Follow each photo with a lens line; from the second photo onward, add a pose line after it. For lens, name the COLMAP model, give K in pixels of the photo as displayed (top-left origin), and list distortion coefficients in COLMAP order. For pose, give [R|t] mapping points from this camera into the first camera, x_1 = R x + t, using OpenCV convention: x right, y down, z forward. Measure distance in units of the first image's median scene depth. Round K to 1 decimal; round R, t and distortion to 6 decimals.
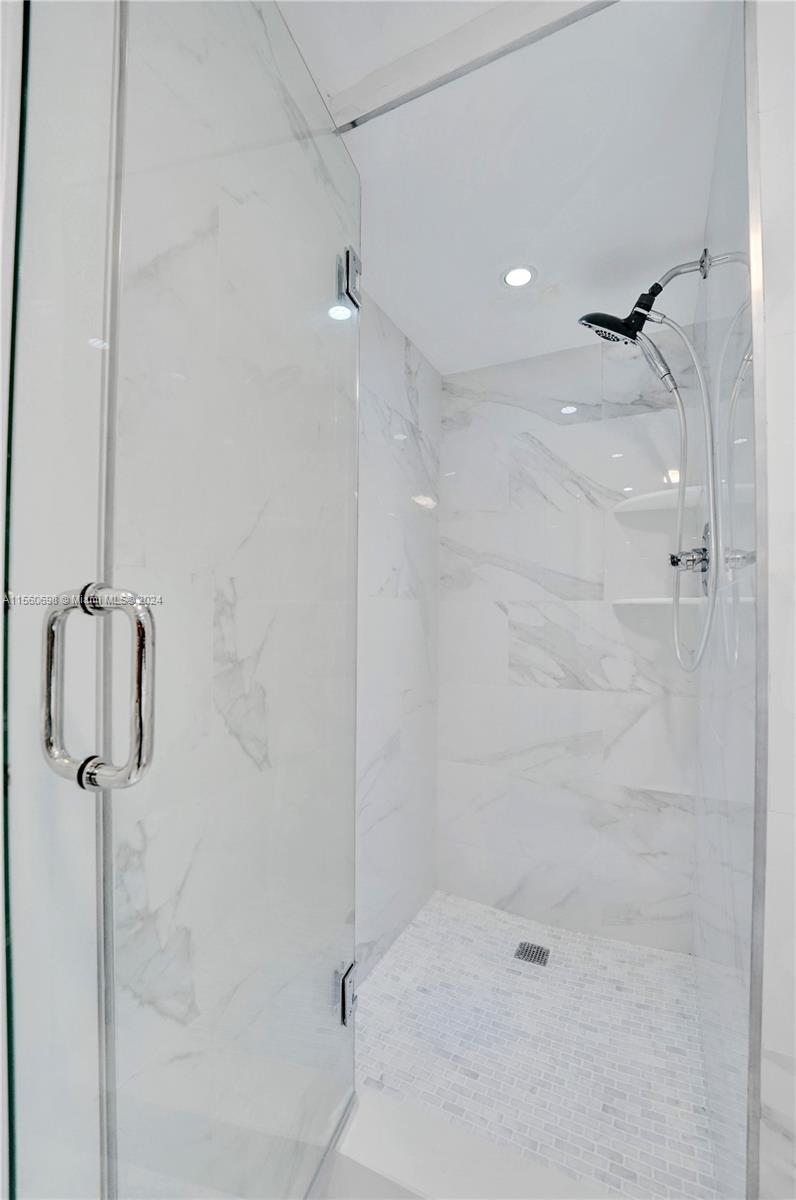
lens RADIAL K [[503.0, 0, 400.0], [0, 503.0, 609.9], [0, 0, 1]] dist [-0.022474, 0.000057]
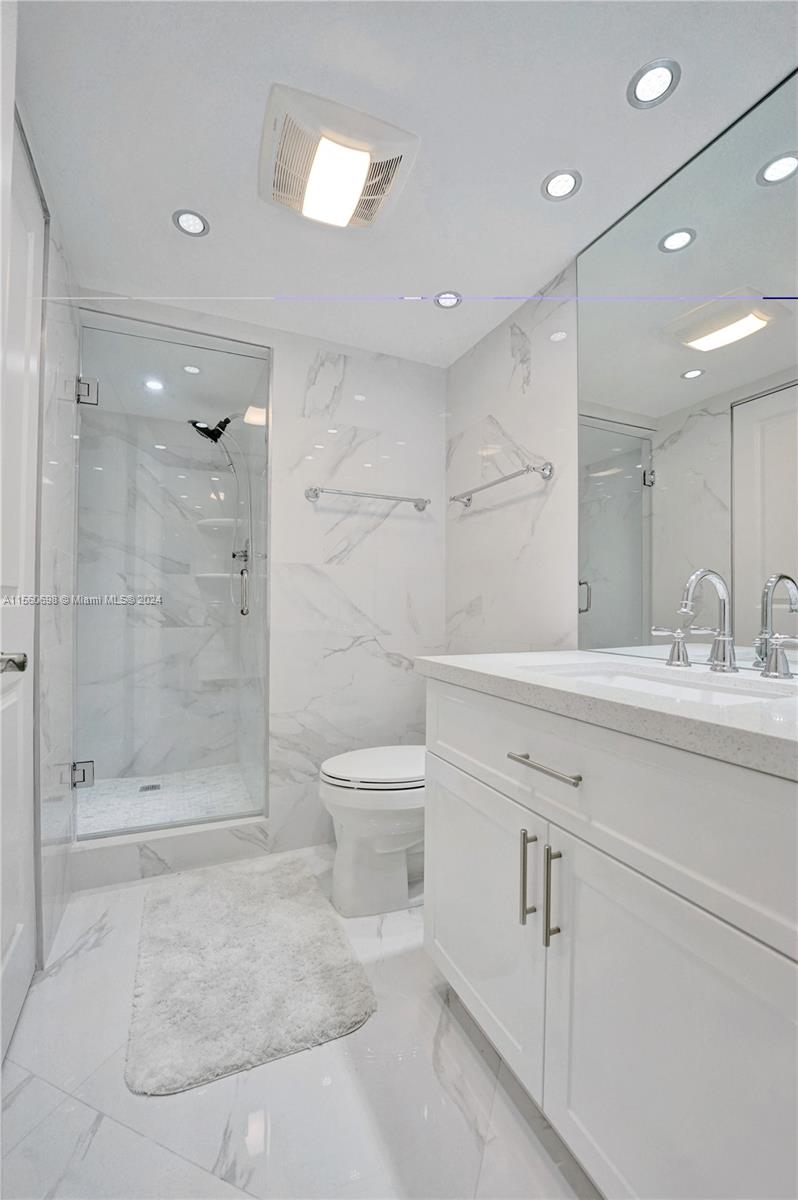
lens RADIAL K [[503.0, 0, 400.2], [0, 503.0, 602.7], [0, 0, 1]] dist [-0.022474, 0.000057]
pose [[0.629629, 0.001236, 0.776895, -0.507192], [-0.010848, 0.999915, 0.007201, 0.061299], [-0.776820, -0.012961, 0.629589, -0.688444]]
